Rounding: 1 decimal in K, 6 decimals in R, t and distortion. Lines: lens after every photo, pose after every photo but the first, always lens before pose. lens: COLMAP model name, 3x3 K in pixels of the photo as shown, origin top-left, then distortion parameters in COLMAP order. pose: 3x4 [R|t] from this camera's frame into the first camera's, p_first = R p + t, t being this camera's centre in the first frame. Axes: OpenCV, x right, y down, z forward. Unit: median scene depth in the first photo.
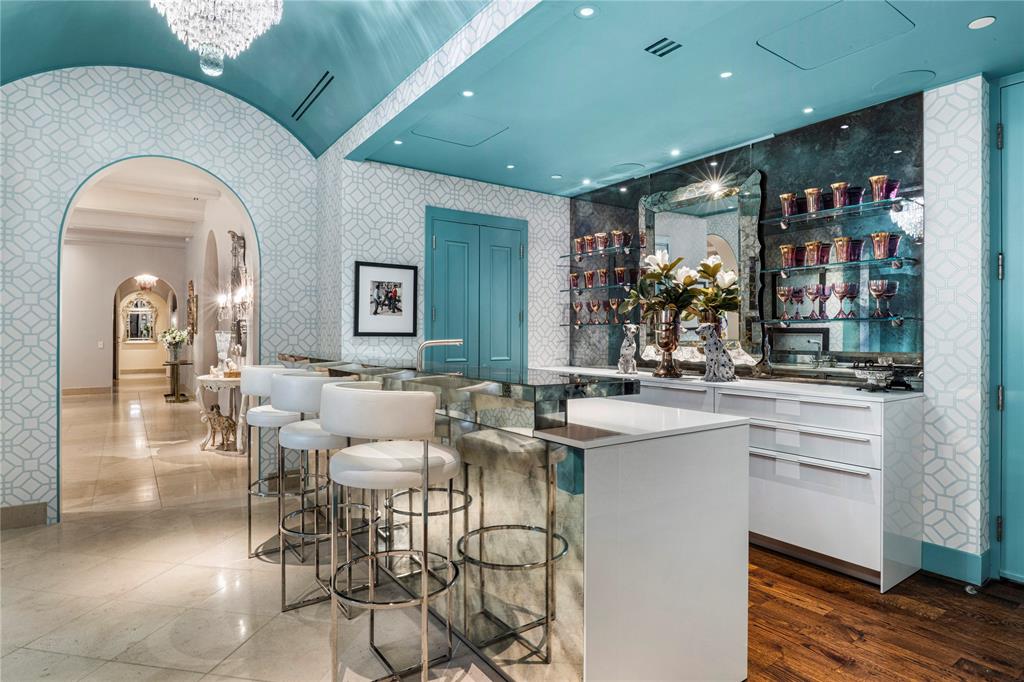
lens RADIAL K [[551.8, 0, 512.3], [0, 551.8, 337.8], [0, 0, 1]] dist [-0.005779, -0.001703]
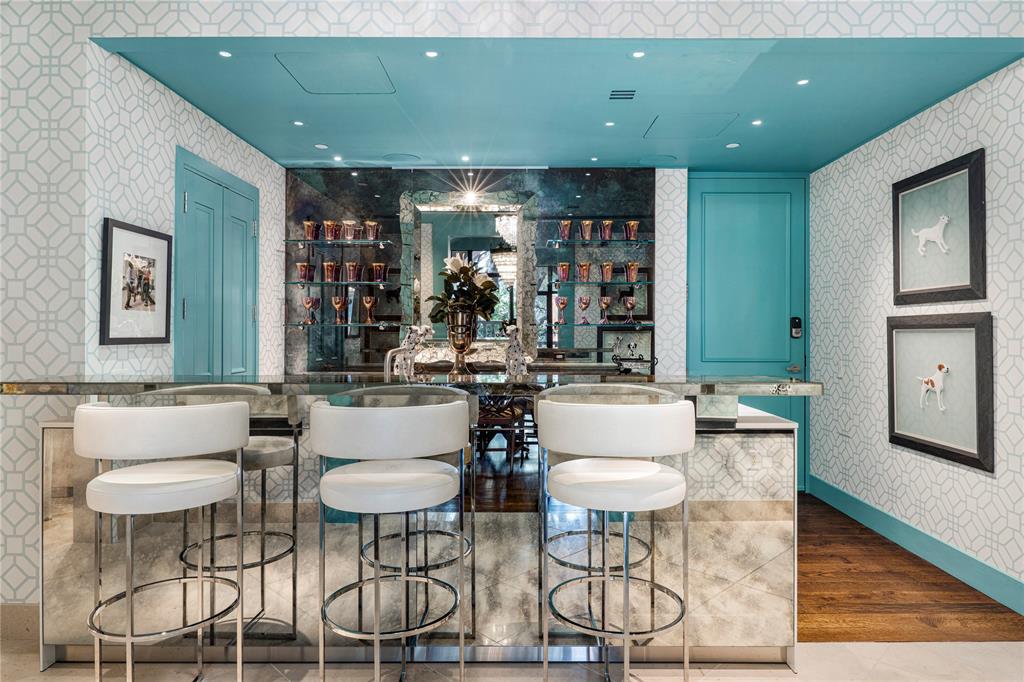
lens RADIAL K [[607.2, 0, 514.0], [0, 607.2, 335.9], [0, 0, 1]] dist [0.009581, 0.000654]
pose [[0.587237, -0.008523, 0.809370, -0.534312], [0.005349, 0.999964, 0.006649, -0.013888], [-0.809397, 0.000425, 0.587261, 0.252638]]
